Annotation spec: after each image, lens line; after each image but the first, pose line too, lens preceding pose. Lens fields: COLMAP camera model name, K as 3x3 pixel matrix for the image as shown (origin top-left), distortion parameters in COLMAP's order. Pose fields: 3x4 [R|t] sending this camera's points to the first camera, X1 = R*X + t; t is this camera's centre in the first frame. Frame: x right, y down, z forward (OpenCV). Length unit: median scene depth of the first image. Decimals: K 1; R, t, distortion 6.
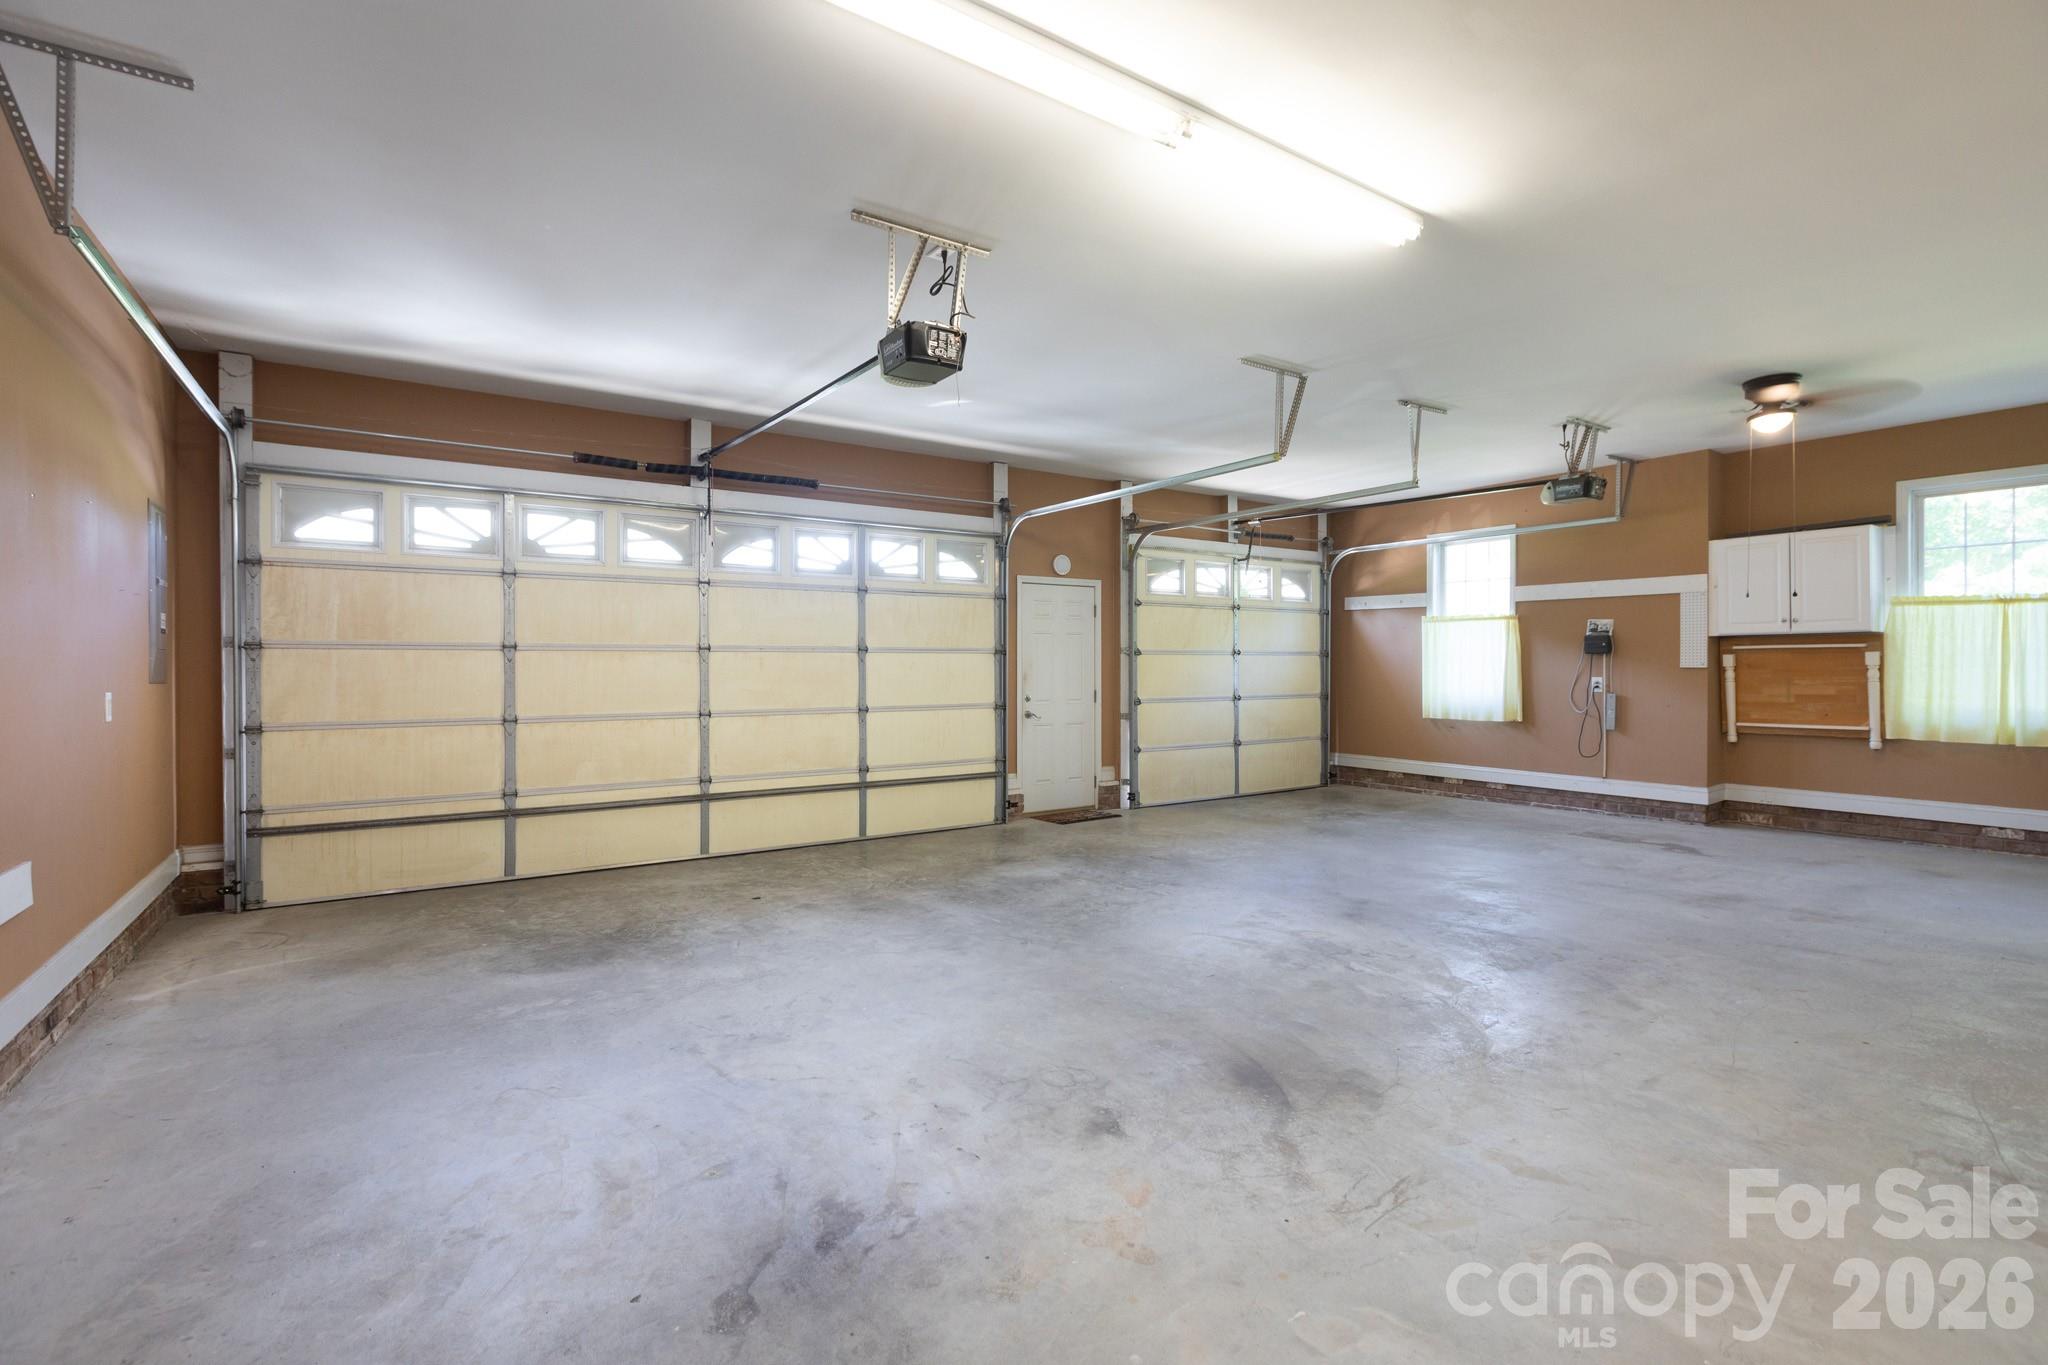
lens RADIAL K [[939.9, 0, 1017.6], [0, 939.9, 671.7], [0, 0, 1]] dist [0.000890, -0.002158]
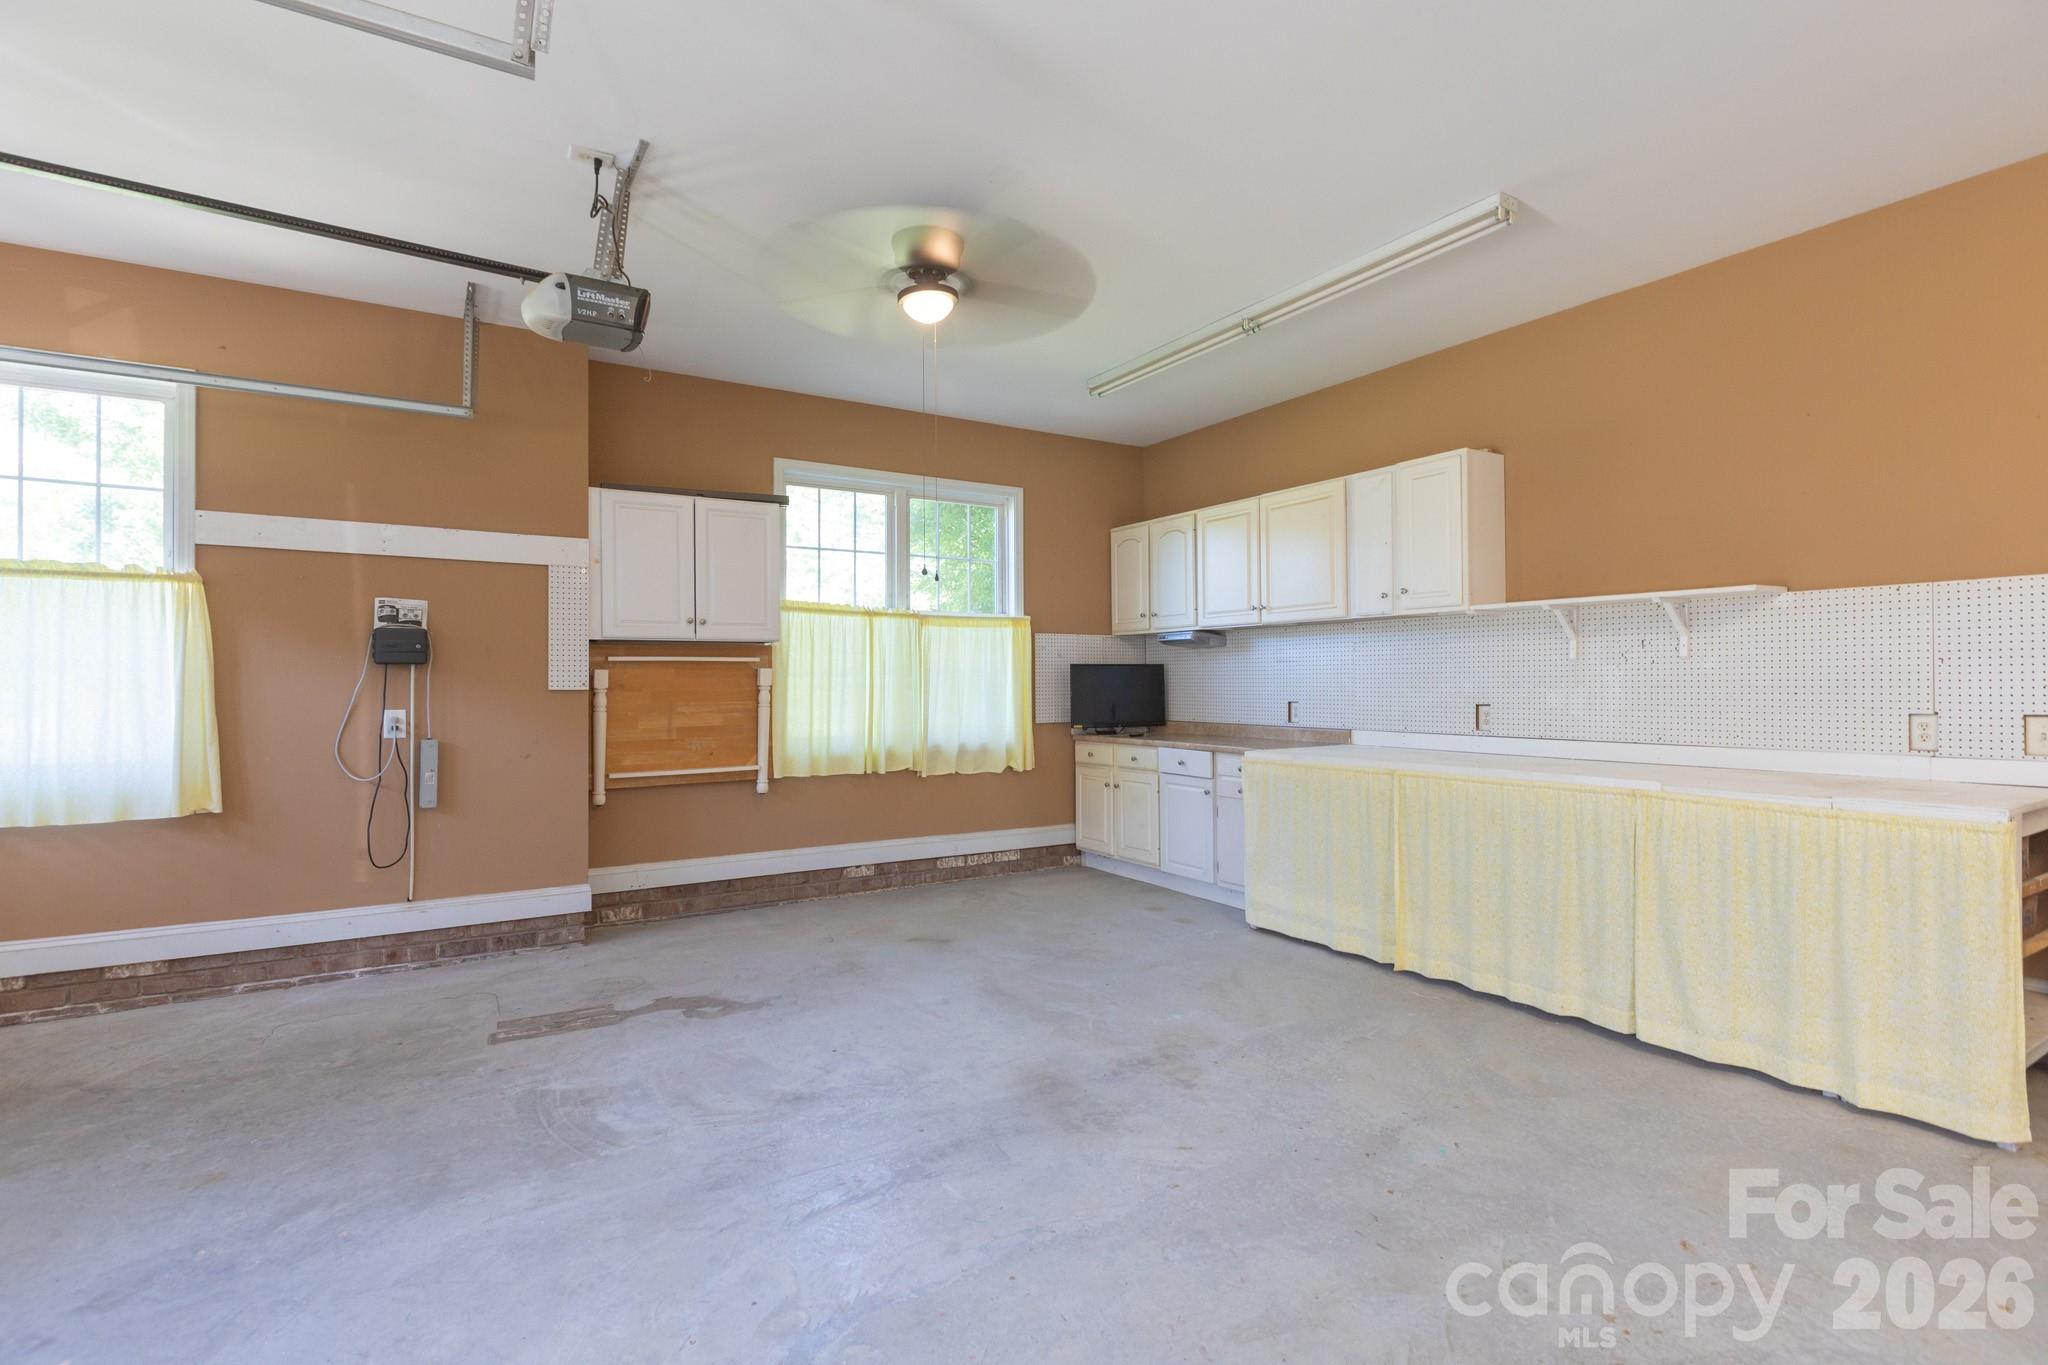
lens RADIAL K [[972.2, 0, 1013.5], [0, 972.2, 685.0], [0, 0, 1]] dist [-0.002628, -0.000157]
pose [[0.051456, -0.002509, 0.998672, 0.108558], [0.008515, 0.999962, 0.002074, -0.006505], [-0.998639, 0.008397, 0.051475, 0.688398]]
